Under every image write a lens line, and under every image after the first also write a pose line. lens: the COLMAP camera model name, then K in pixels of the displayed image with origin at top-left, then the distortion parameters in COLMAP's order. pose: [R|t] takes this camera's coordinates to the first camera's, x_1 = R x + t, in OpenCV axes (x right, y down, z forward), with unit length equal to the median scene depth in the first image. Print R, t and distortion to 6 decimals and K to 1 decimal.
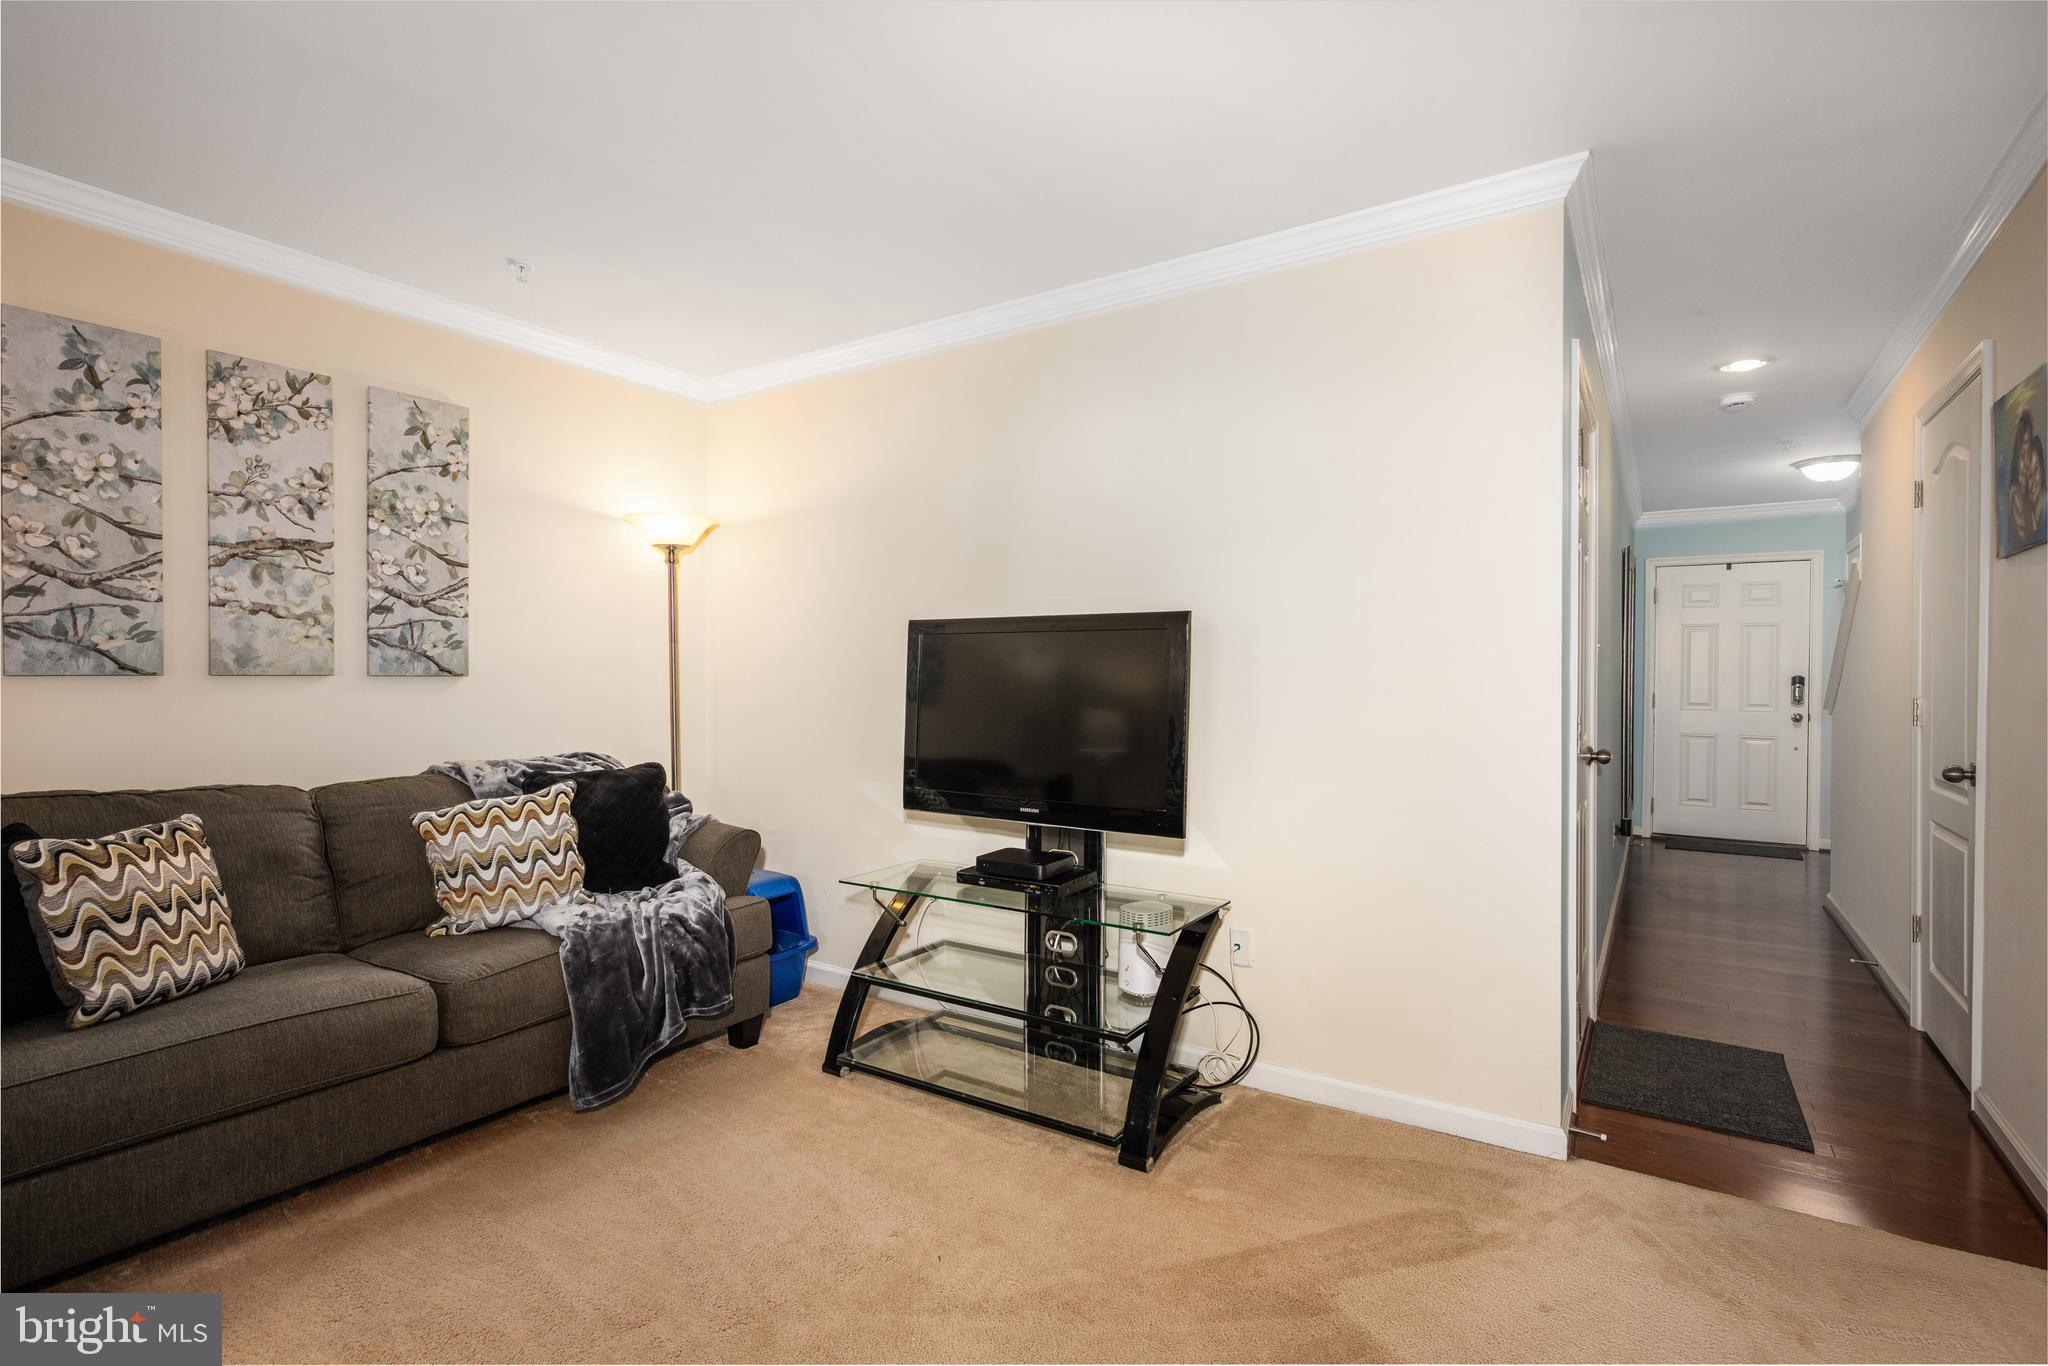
lens RADIAL K [[988.7, 0, 1031.4], [0, 988.7, 665.5], [0, 0, 1]] dist [-0.002563, 0.003017]
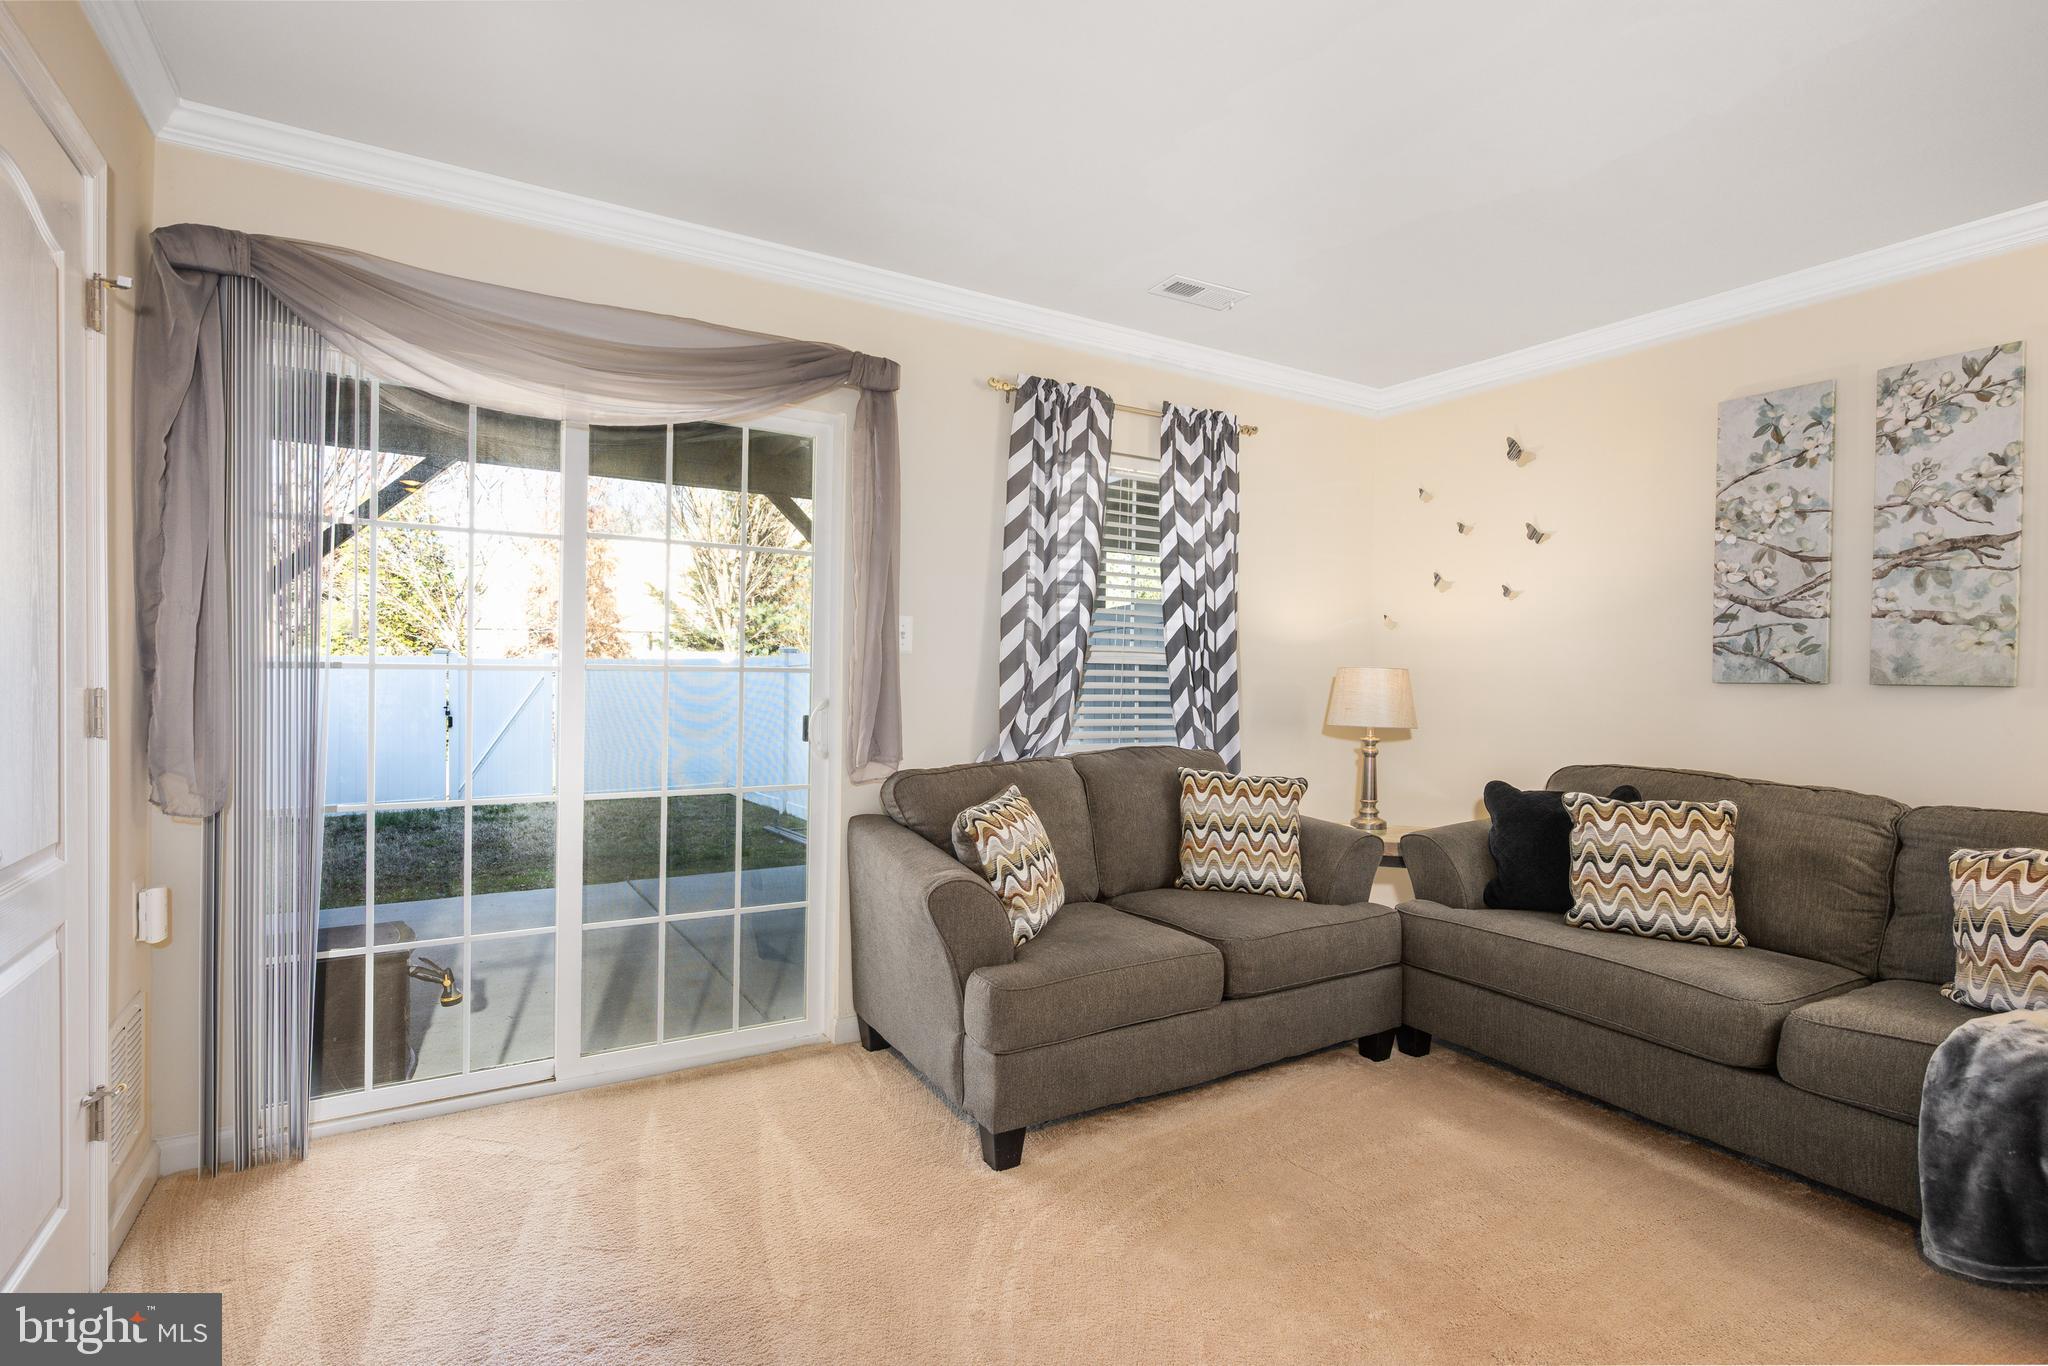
lens RADIAL K [[988.7, 0, 1042.7], [0, 988.7, 682.4], [0, 0, 1]] dist [-0.002563, 0.003017]
pose [[-0.425833, -0.001546, -0.904800, 0.470544], [-0.007724, 0.999968, 0.001927, 0.012053], [0.904769, 0.007809, -0.425832, 0.646125]]
